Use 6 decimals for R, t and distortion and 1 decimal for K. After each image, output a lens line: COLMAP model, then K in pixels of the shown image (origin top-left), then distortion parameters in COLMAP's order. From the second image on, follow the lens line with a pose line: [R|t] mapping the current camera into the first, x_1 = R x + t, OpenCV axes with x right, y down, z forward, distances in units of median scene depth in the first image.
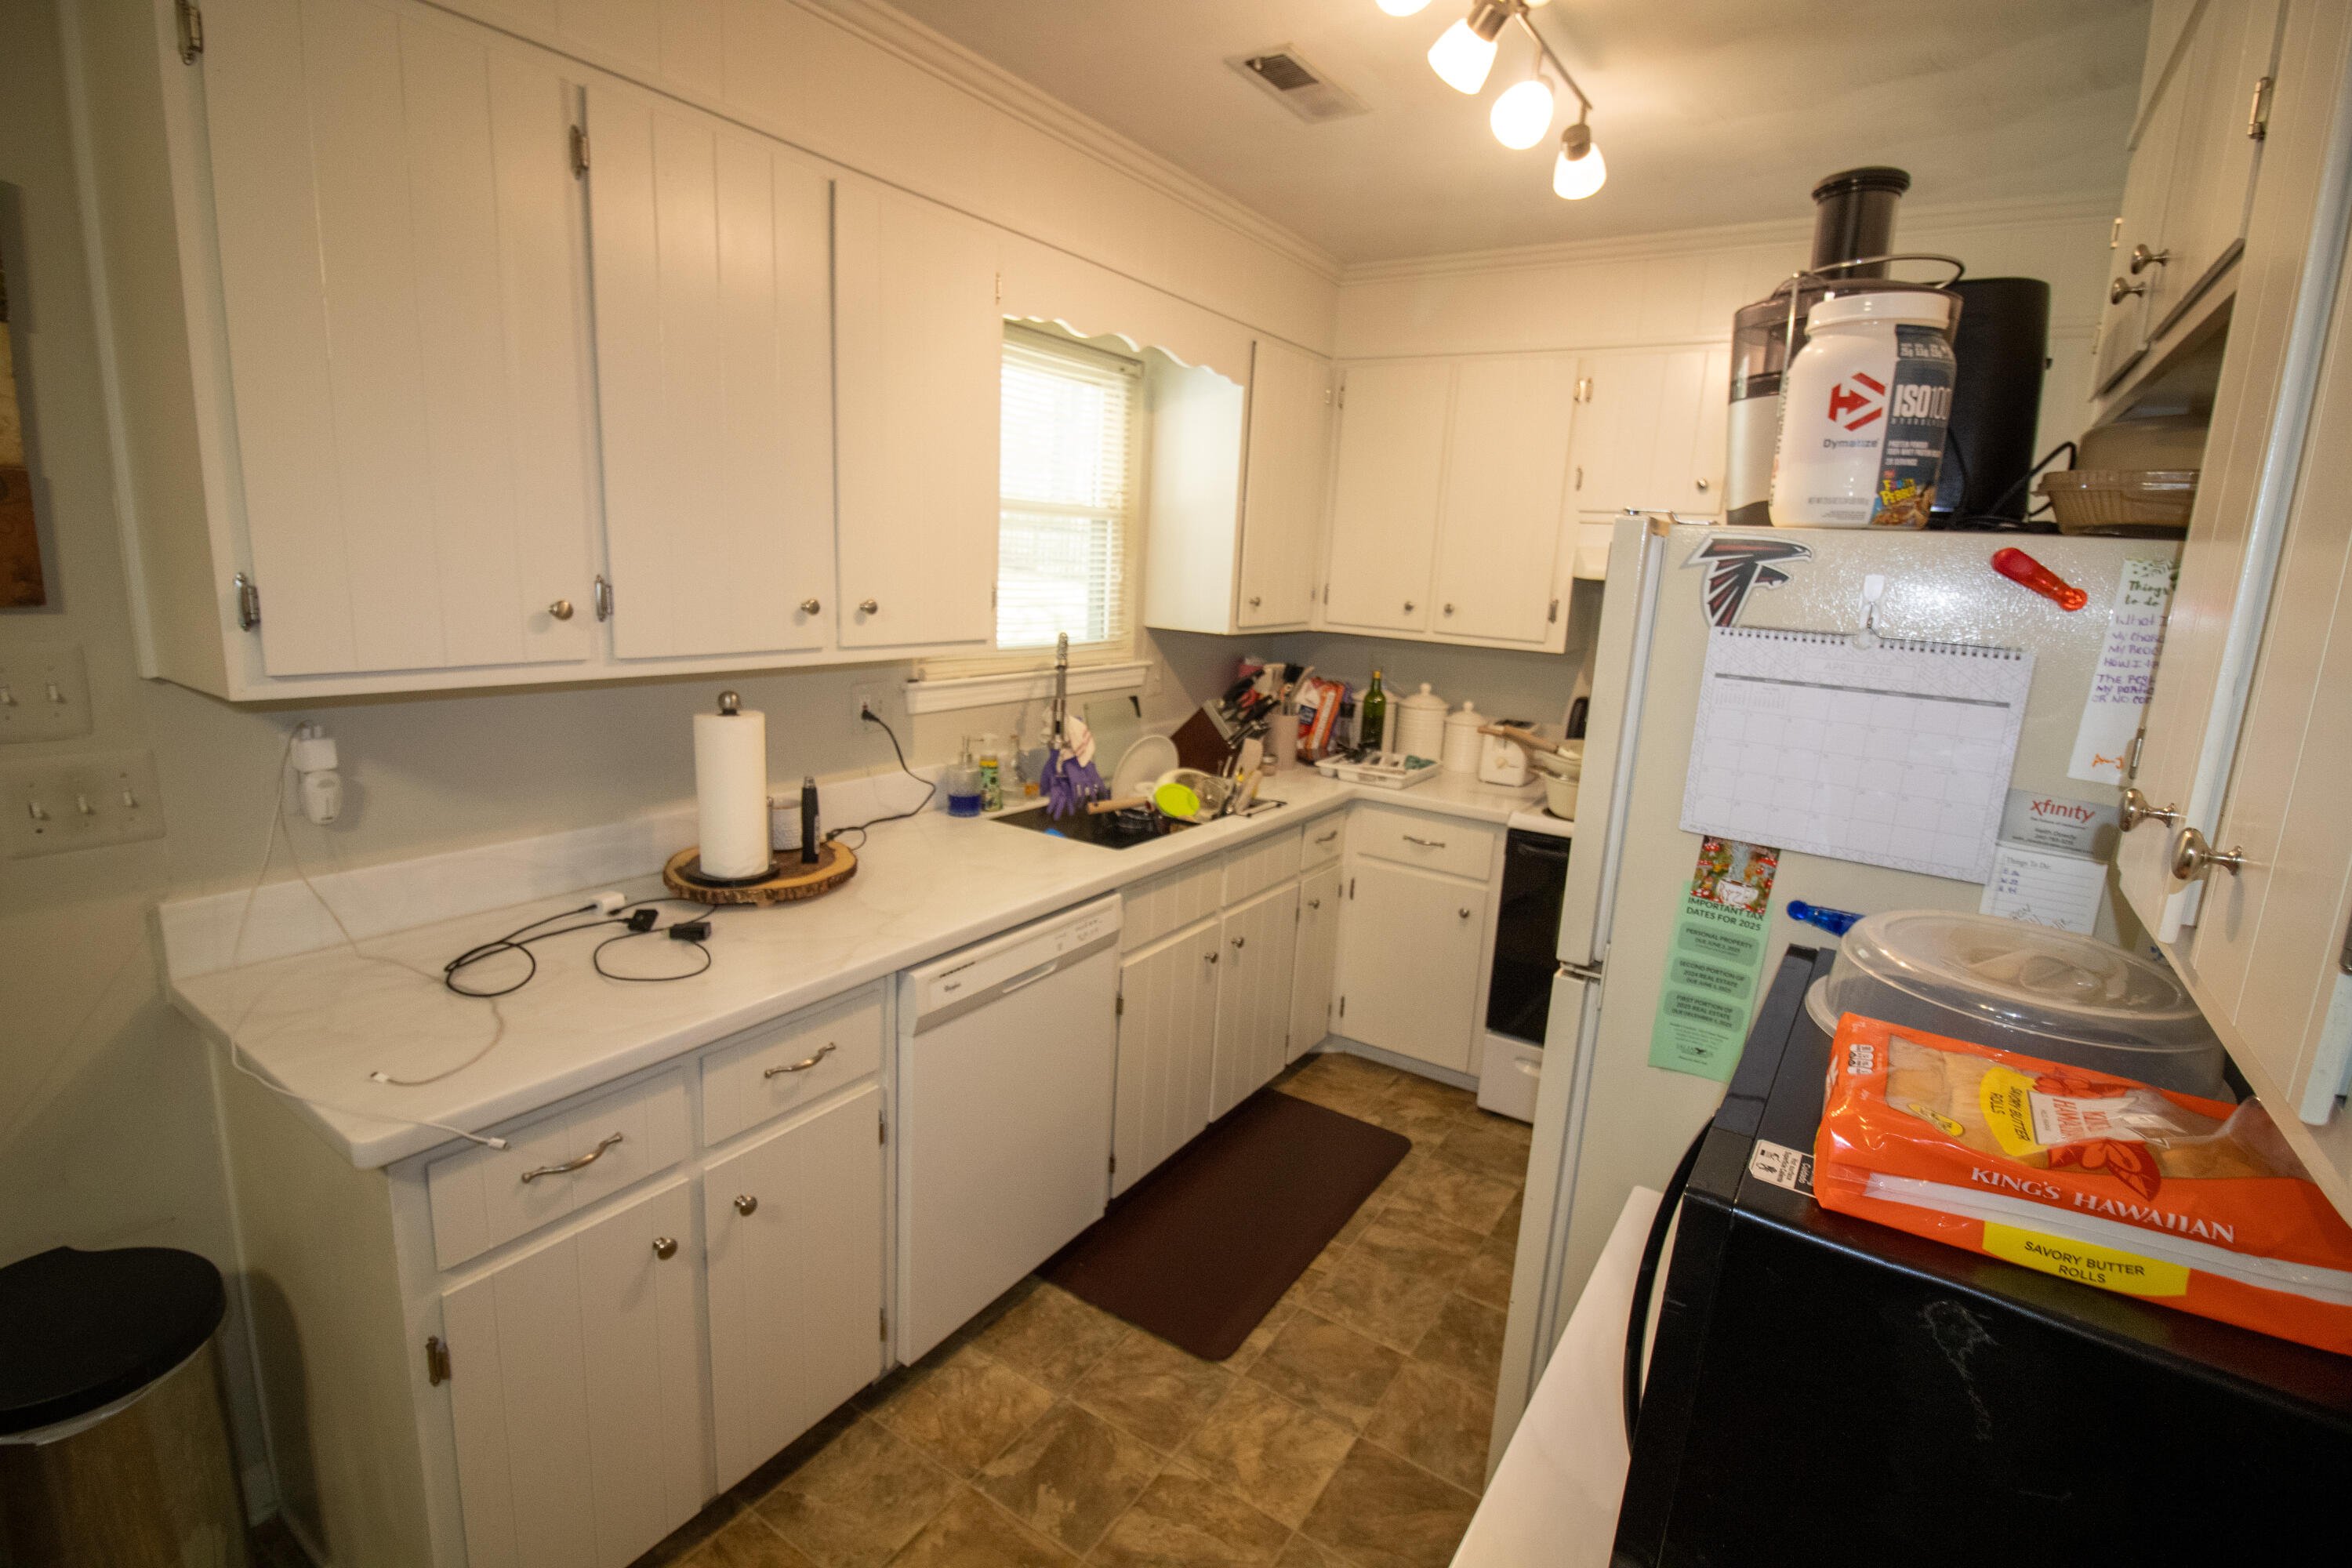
lens RADIAL K [[1098.2, 0, 1176.4], [0, 1098.2, 774.1], [0, 0, 1]] dist [-0.003227, -0.004456]
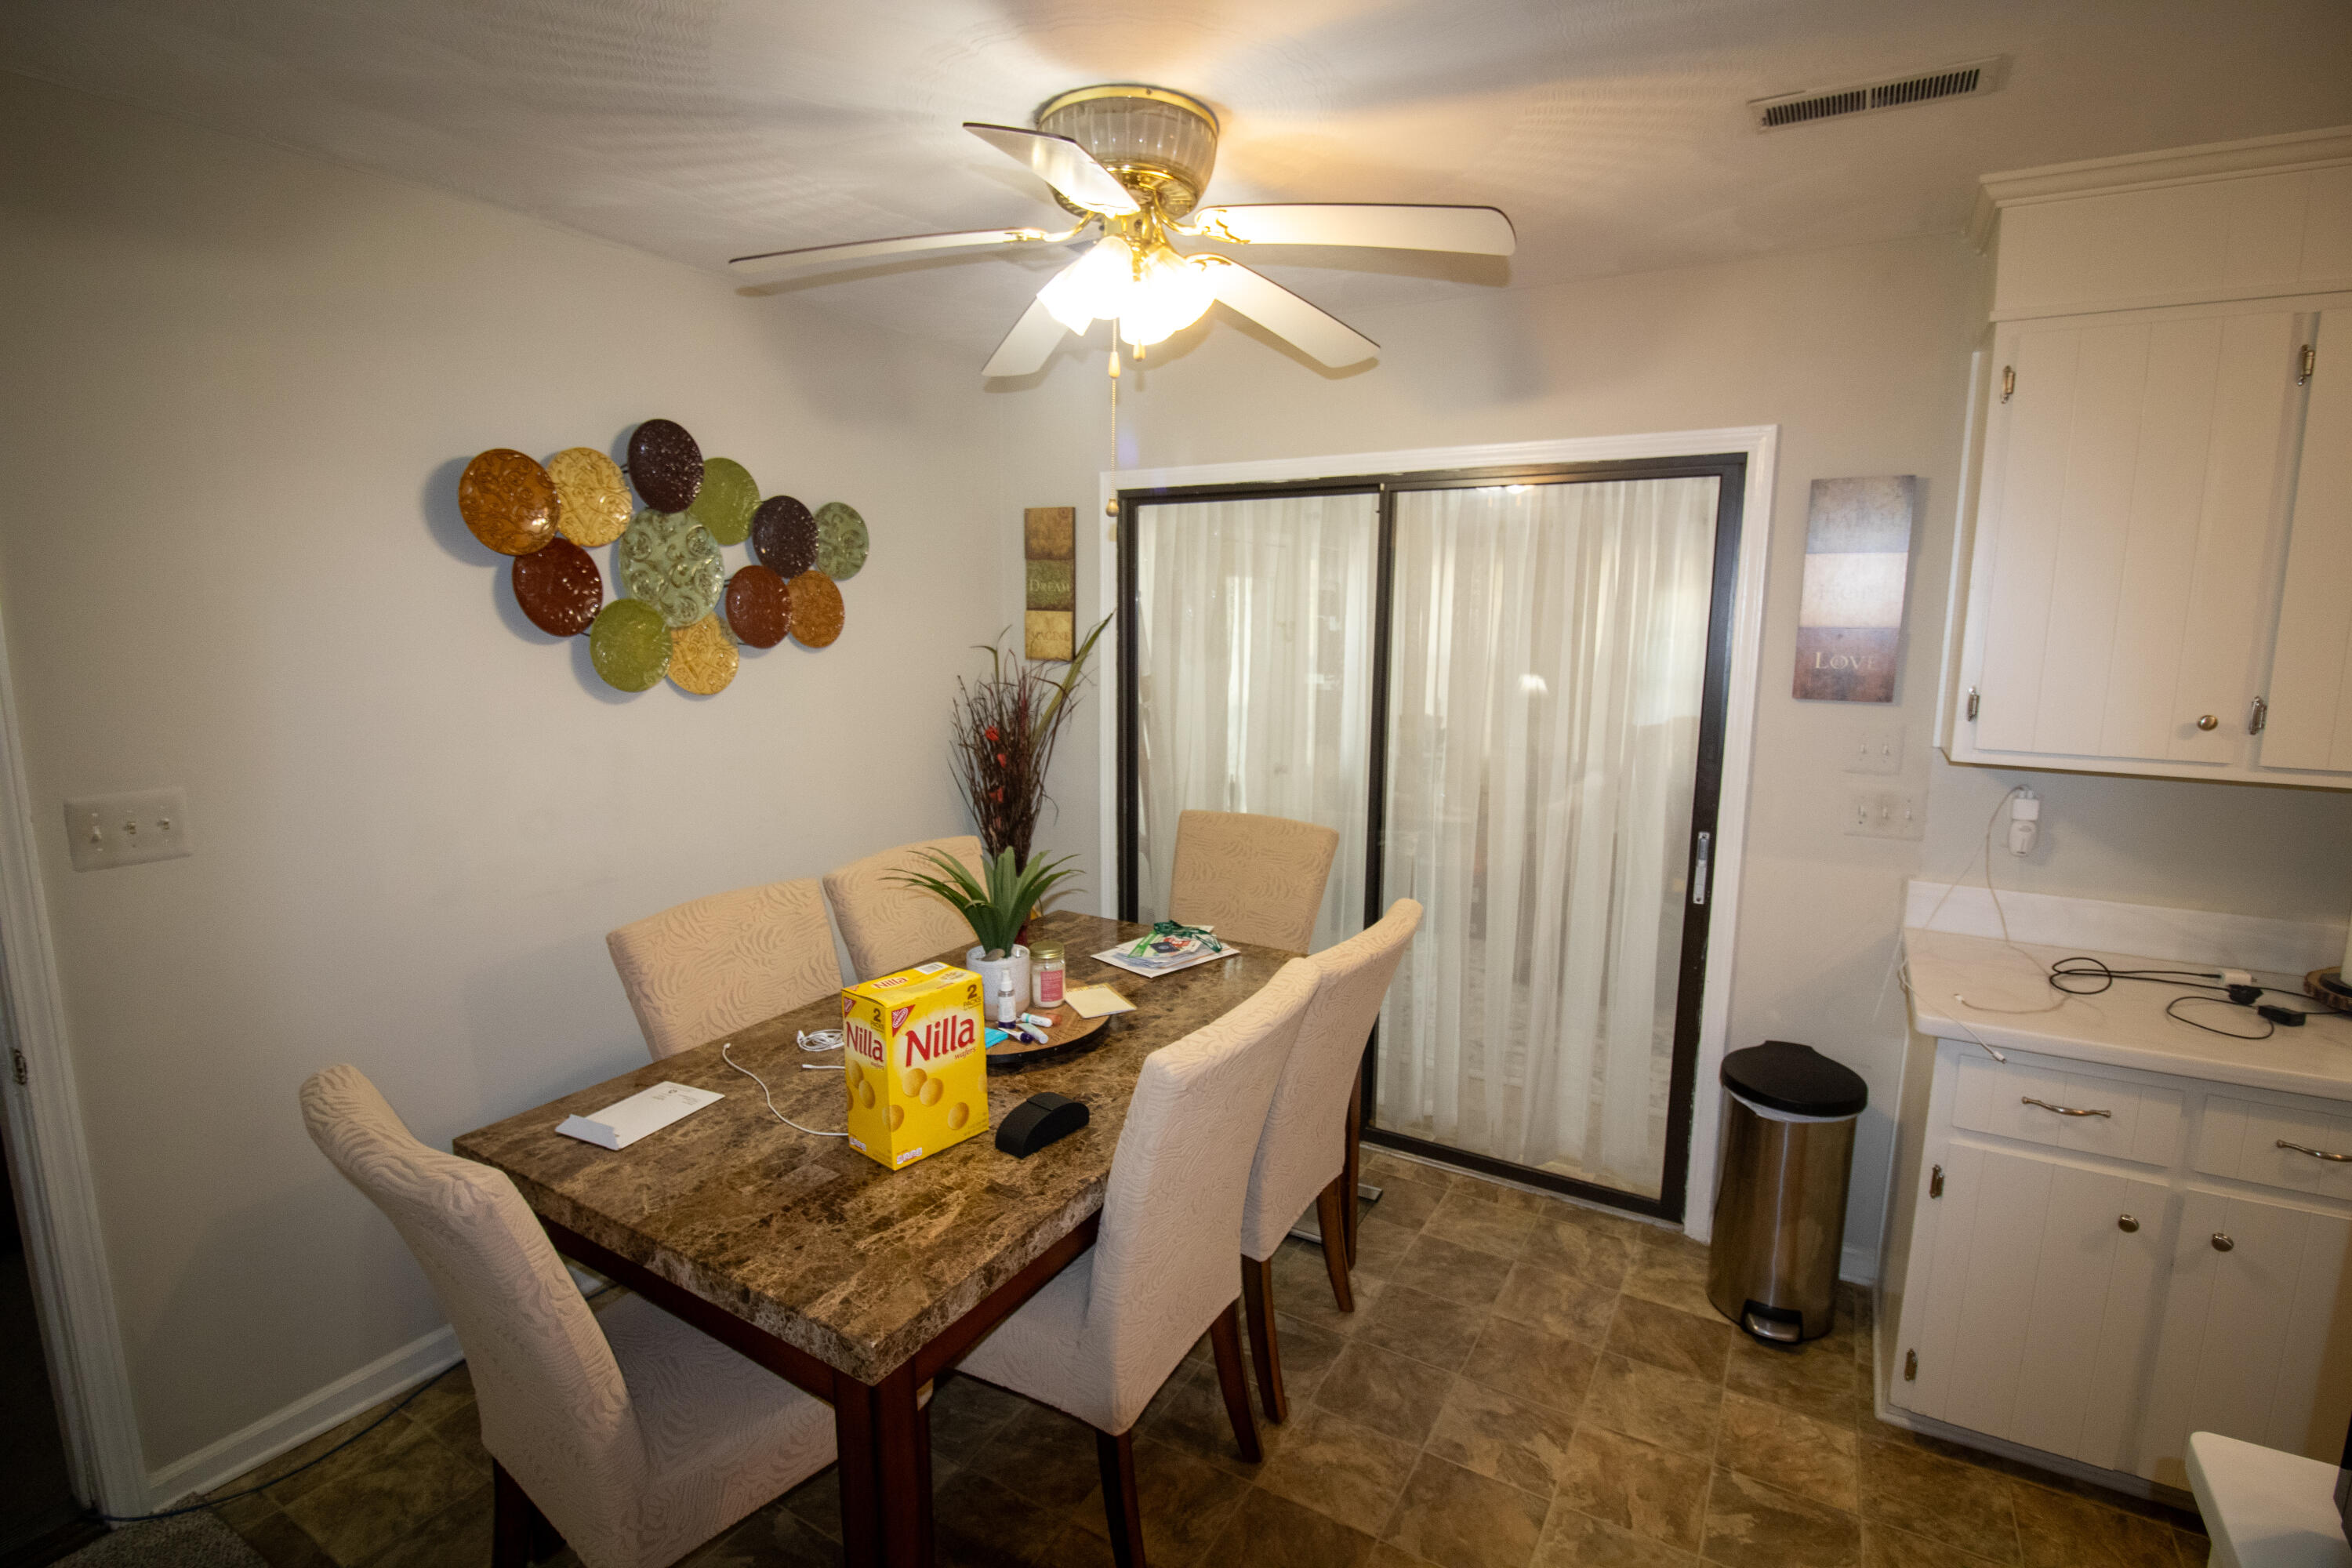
lens RADIAL K [[1098.2, 0, 1186.0], [0, 1098.2, 790.4], [0, 0, 1]] dist [-0.003227, -0.004456]
pose [[0.054227, 0.107759, -0.992697, 0.531806], [-0.206919, 0.973793, 0.094404, 0.044676], [0.976854, 0.200288, 0.075103, -0.196824]]
